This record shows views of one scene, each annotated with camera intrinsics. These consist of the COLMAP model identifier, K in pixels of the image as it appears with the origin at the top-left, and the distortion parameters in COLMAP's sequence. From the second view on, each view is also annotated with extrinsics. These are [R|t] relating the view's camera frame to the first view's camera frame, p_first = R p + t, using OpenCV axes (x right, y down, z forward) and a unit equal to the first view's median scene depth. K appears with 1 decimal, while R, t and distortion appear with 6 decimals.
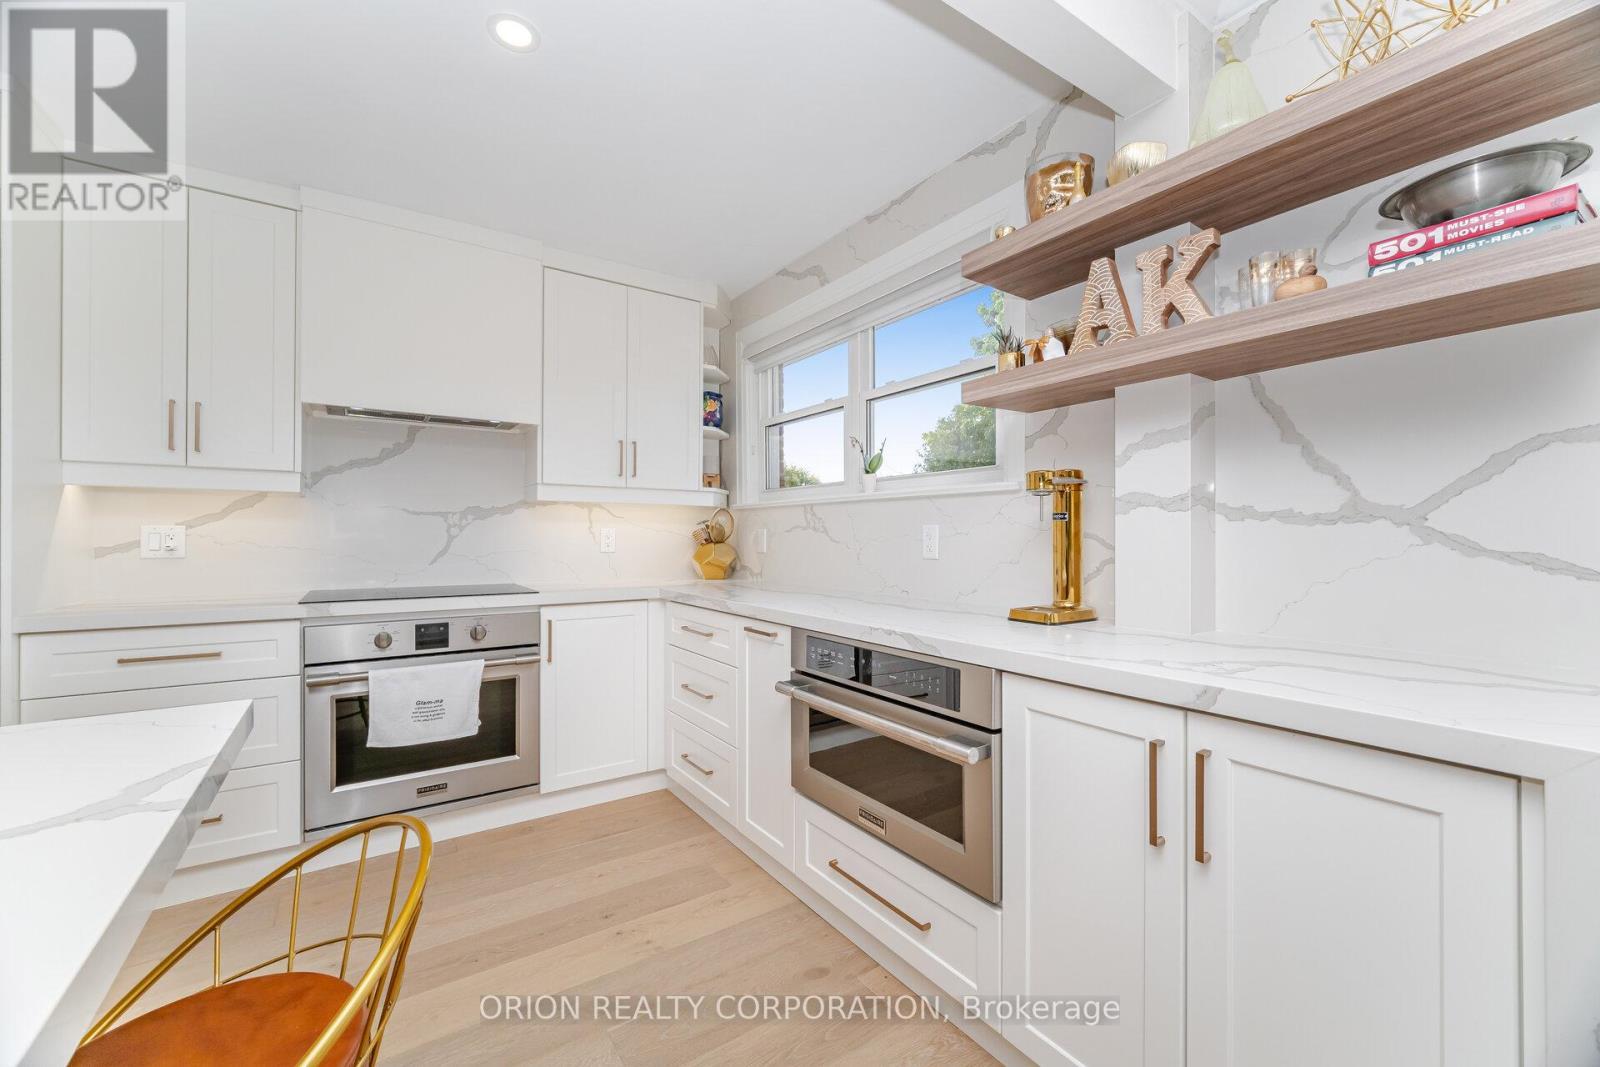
lens RADIAL K [[639.0, 0, 794.3], [0, 639.0, 535.7], [0, 0, 1]] dist [-0.007866, 0.000301]
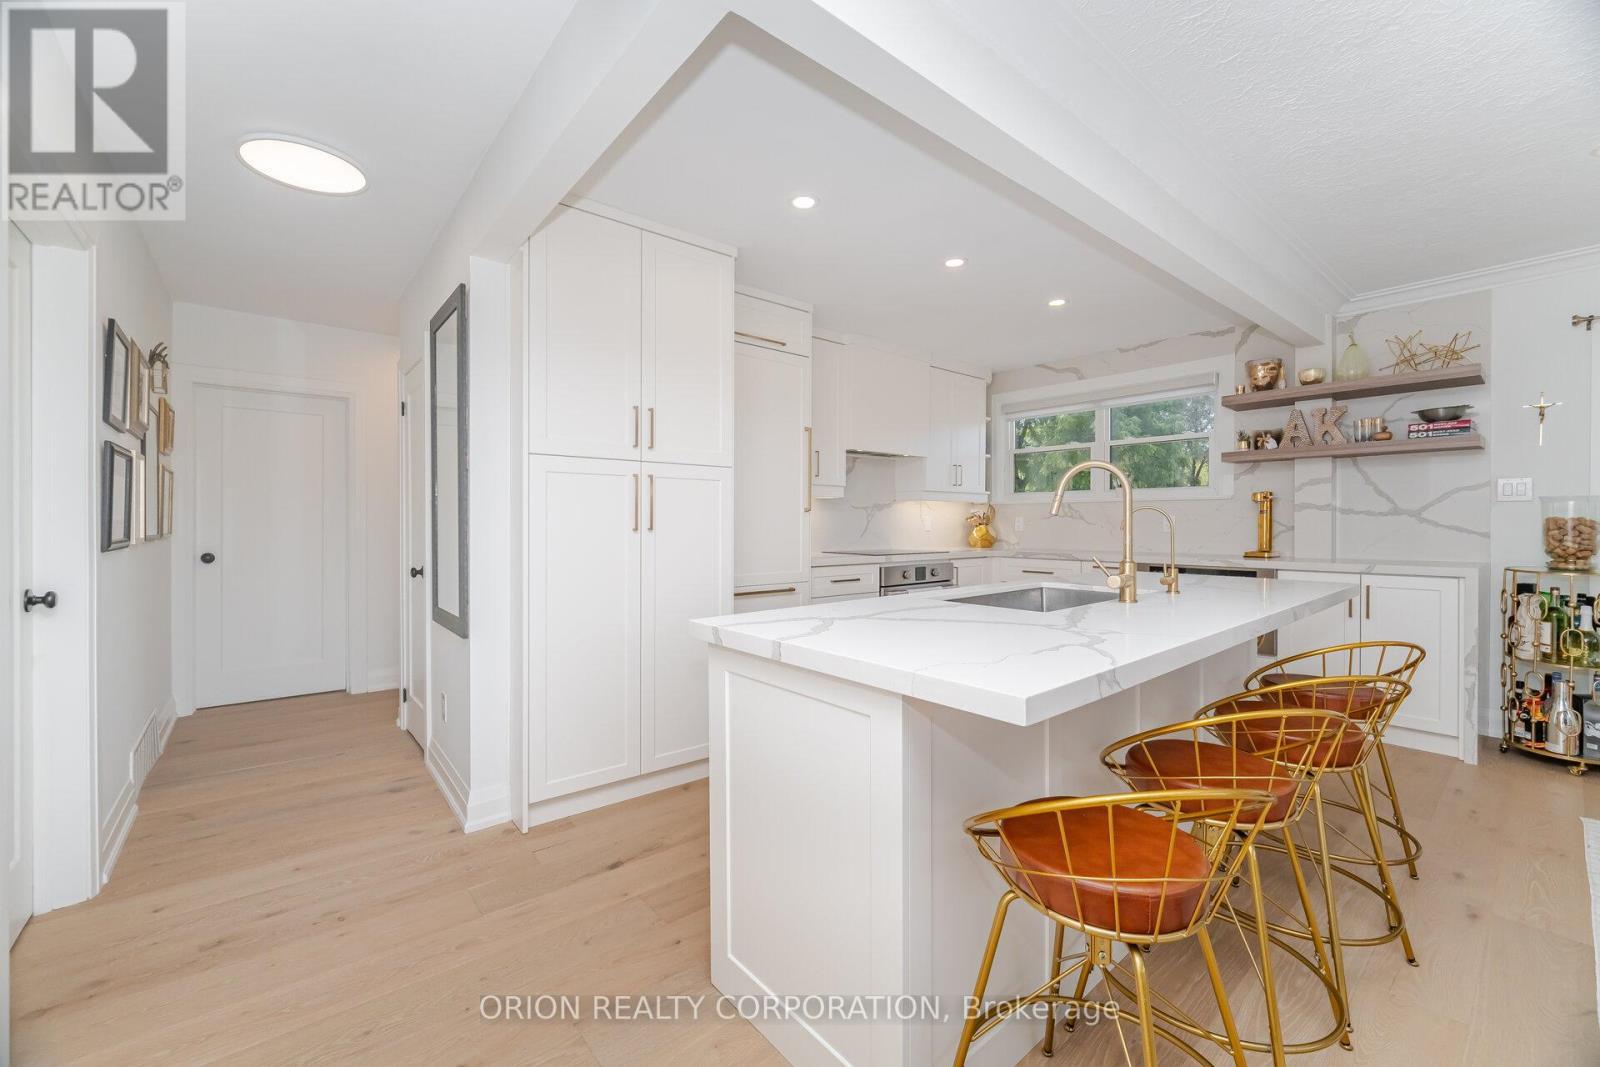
lens RADIAL K [[639.0, 0, 796.4], [0, 639.0, 524.8], [0, 0, 1]] dist [-0.007866, 0.000301]
pose [[0.996300, 0.000235, 0.085938, -1.617780], [-0.000534, 0.999994, 0.003461, 0.009833], [-0.085937, -0.003494, 0.996294, -1.265608]]
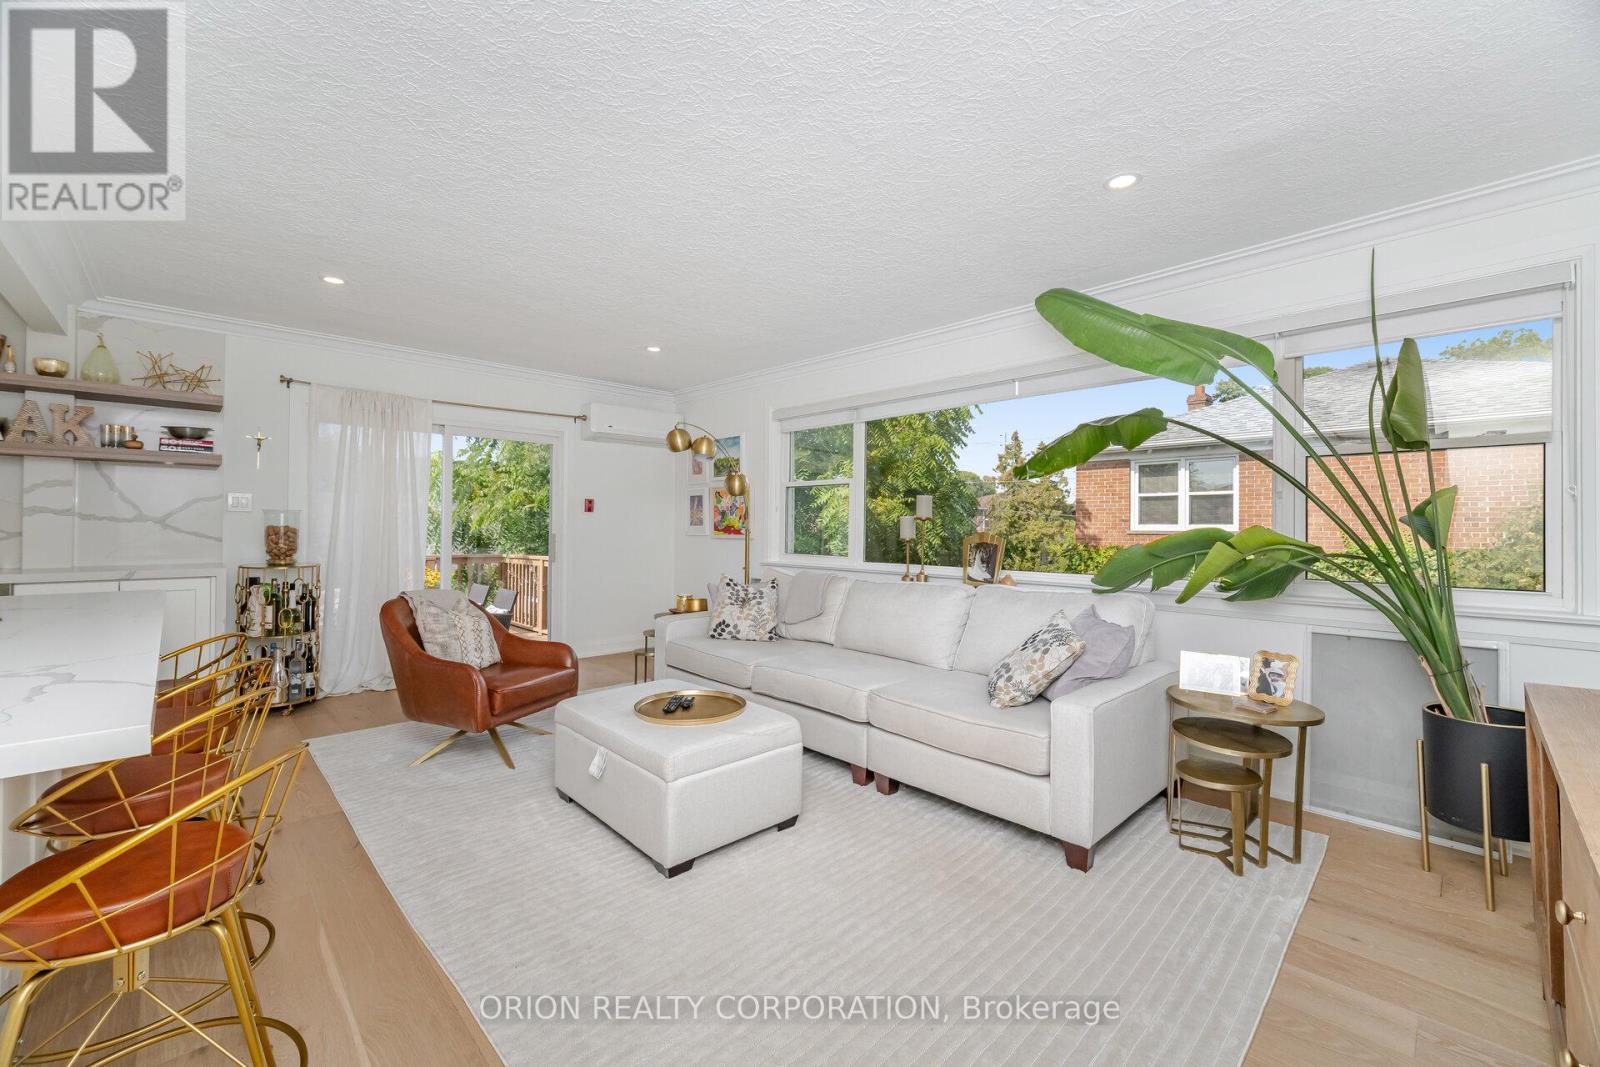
lens RADIAL K [[639.0, 0, 792.9], [0, 639.0, 530.3], [0, 0, 1]] dist [-0.007866, 0.000301]
pose [[-0.166948, -0.001080, 0.985965, -2.012549], [-0.005249, 0.999986, 0.000206, 0.000245], [-0.985952, -0.005141, -0.166951, -1.180113]]
